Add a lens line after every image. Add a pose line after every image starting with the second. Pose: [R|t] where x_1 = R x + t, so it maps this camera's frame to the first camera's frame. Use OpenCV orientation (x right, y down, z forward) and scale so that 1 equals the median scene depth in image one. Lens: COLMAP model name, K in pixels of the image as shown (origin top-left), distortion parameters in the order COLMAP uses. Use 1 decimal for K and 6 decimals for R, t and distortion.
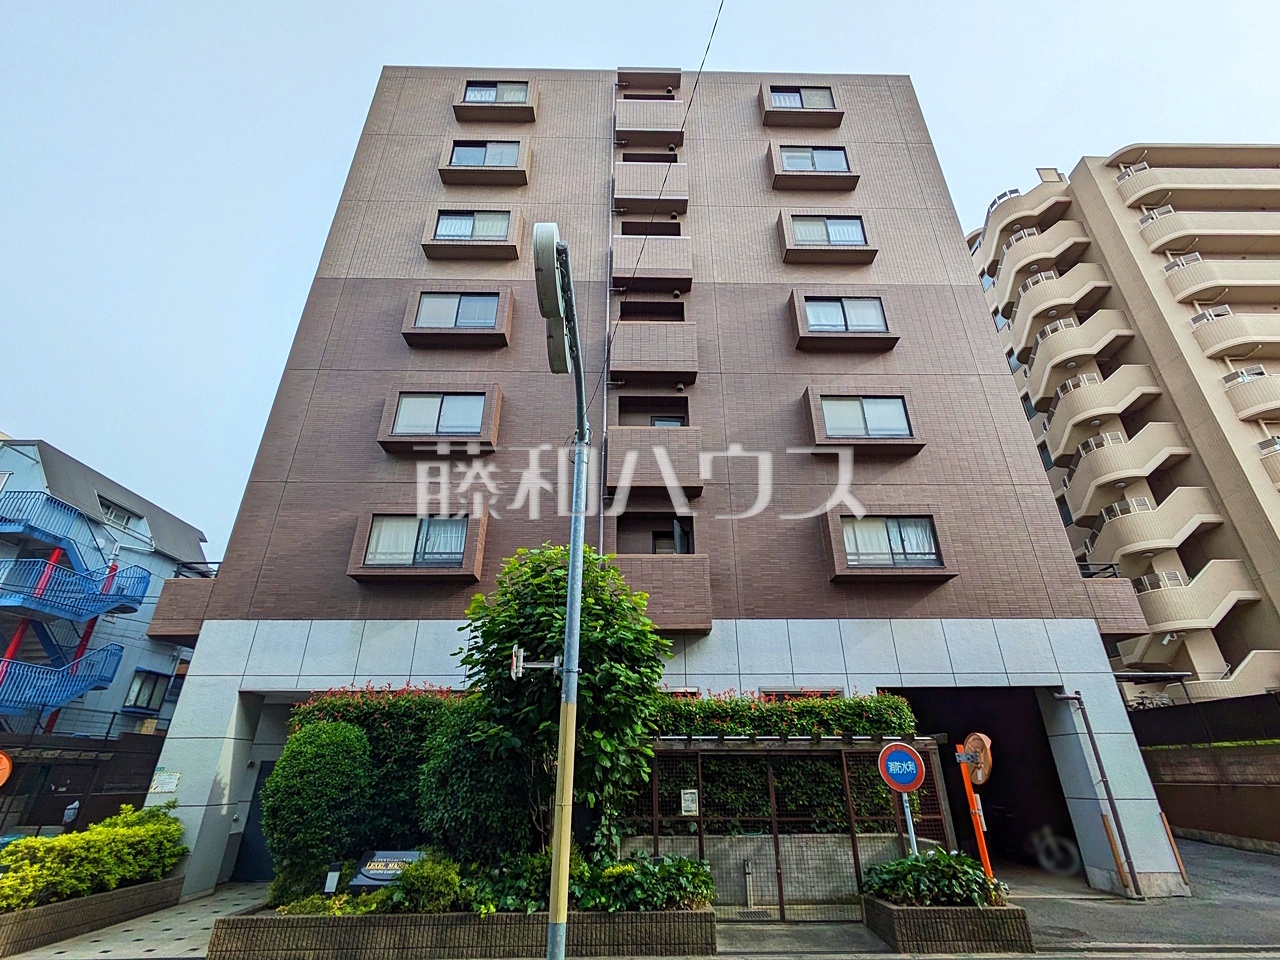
lens RADIAL K [[591.5, 0, 649.7], [0, 591.5, 484.0], [0, 0, 1]] dist [0.001526, 0.002812]
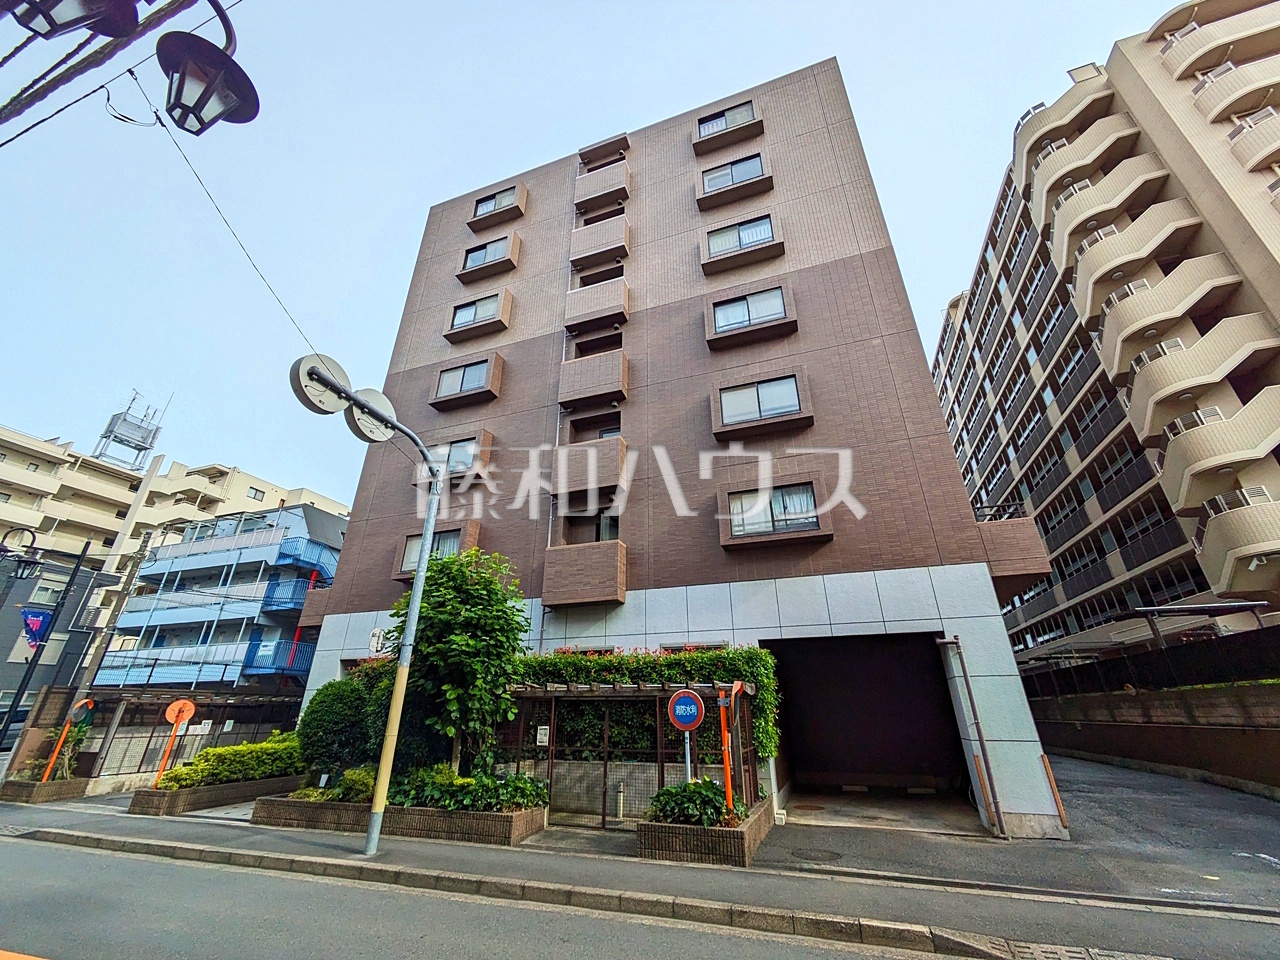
lens RADIAL K [[503.0, 0, 638.2], [0, 503.0, 477.6], [0, 0, 1]] dist [0.003115, -0.000139]
pose [[0.935950, -0.145412, -0.320707, 0.462673], [0.151911, 0.988383, -0.004807, 0.000783], [0.317680, -0.044220, 0.947166, 0.012872]]
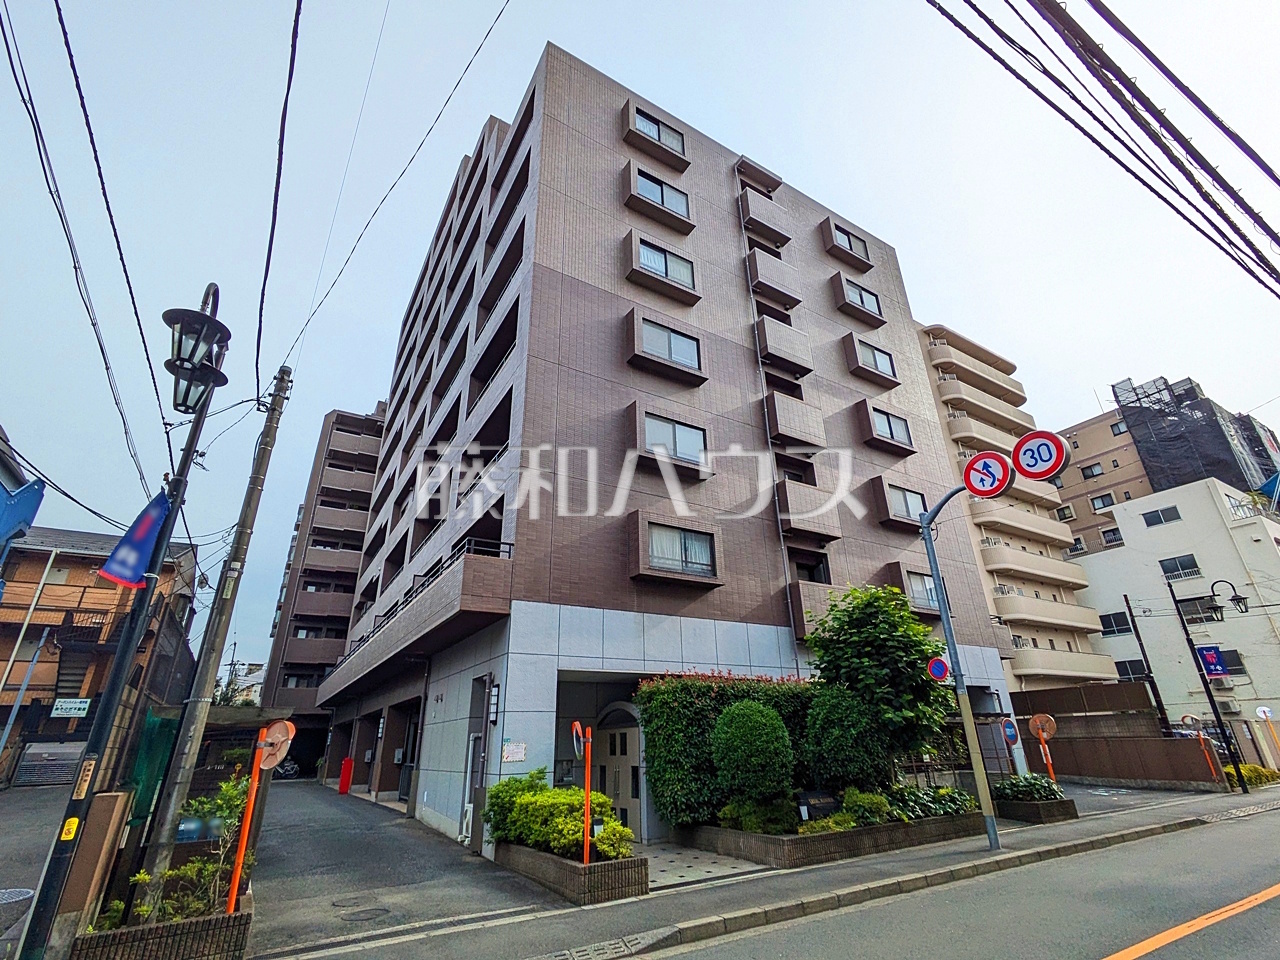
lens RADIAL K [[600.9, 0, 647.0], [0, 600.9, 475.8], [0, 0, 1]] dist [0.005377, -0.000206]
pose [[0.856228, 0.196100, 0.477932, -0.249285], [-0.208340, 0.977658, -0.027895, -0.000974], [-0.472724, -0.075688, 0.877954, -0.006298]]
